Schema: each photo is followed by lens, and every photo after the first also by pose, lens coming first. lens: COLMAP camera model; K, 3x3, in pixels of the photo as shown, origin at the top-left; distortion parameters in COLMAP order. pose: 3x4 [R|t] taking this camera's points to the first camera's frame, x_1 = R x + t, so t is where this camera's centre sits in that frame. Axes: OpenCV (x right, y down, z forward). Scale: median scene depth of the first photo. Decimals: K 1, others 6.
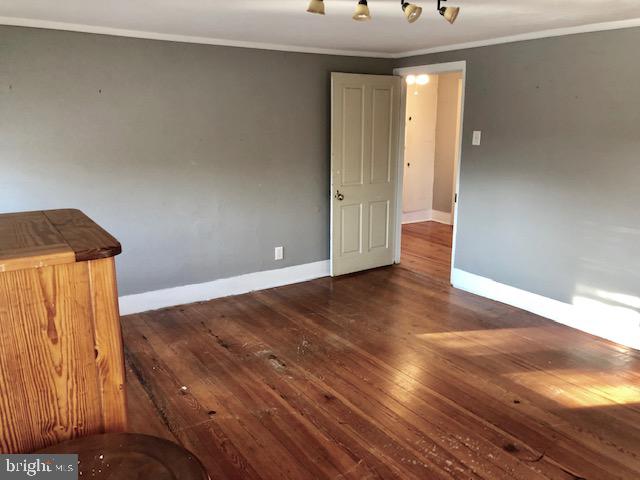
lens RADIAL K [[510.2, 0, 320.0], [0, 510.2, 240.0], [0, 0, 1]] dist [0.058112, -0.001497]
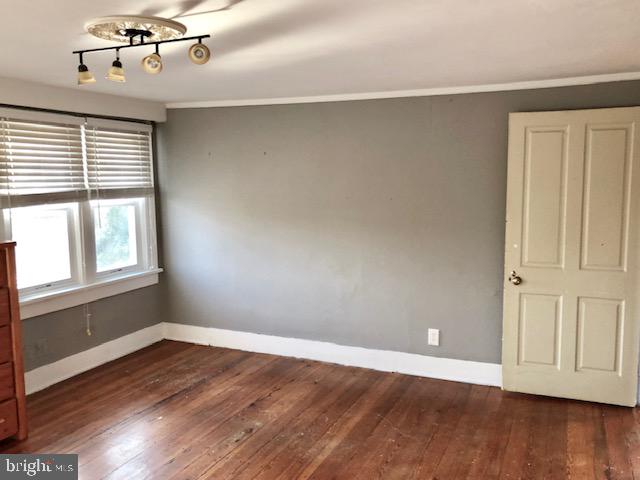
lens RADIAL K [[531.8, 0, 320.0], [0, 531.8, 240.0], [0, 0, 1]] dist [0.004263, -0.004547]
pose [[0.564830, 0.090923, -0.820183, 0.532197], [-0.188152, 0.981921, -0.020721, -0.079260], [0.803471, 0.166023, 0.571726, 0.372255]]
